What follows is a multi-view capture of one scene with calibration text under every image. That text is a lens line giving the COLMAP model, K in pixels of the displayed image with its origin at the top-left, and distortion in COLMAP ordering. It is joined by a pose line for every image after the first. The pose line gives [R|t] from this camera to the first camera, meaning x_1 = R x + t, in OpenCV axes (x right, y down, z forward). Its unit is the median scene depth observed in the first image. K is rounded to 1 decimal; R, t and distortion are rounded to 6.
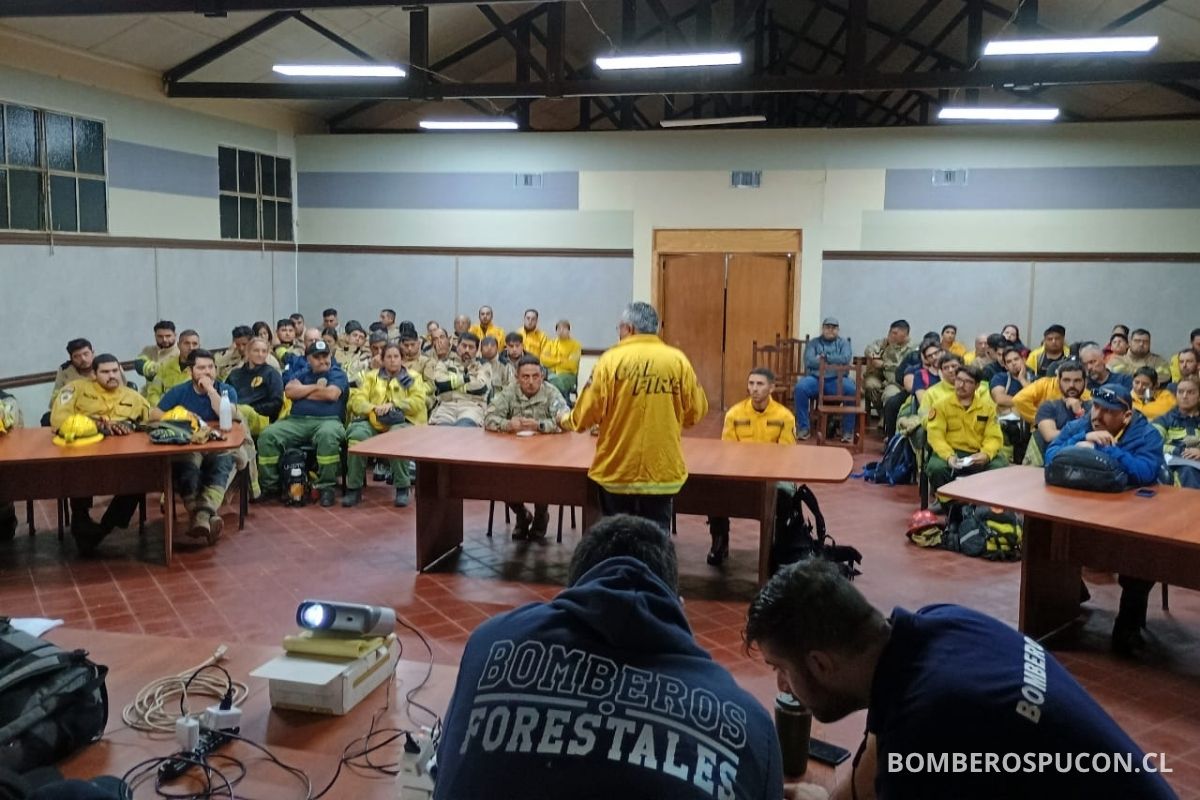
lens RADIAL K [[861.7, 0, 600.0], [0, 861.7, 400.0], [0, 0, 1]] dist [0.082201, -0.104657]
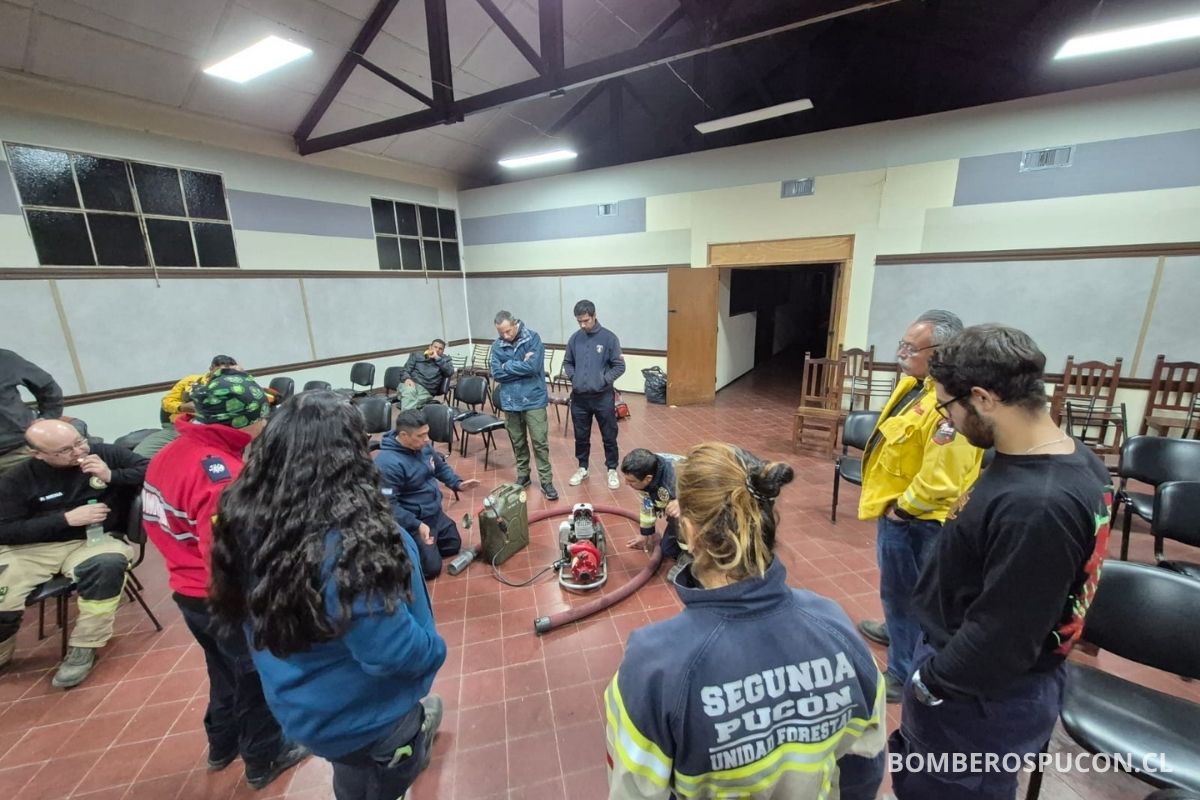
lens RADIAL K [[491.5, 0, 600.0], [0, 491.5, 400.0], [0, 0, 1]] dist [0.036670, -0.018917]
pose [[0.961949, 0.031338, -0.271425, 0.109082], [-0.009492, 0.996634, 0.081427, -0.051482], [0.273063, -0.075752, 0.959009, 0.352035]]
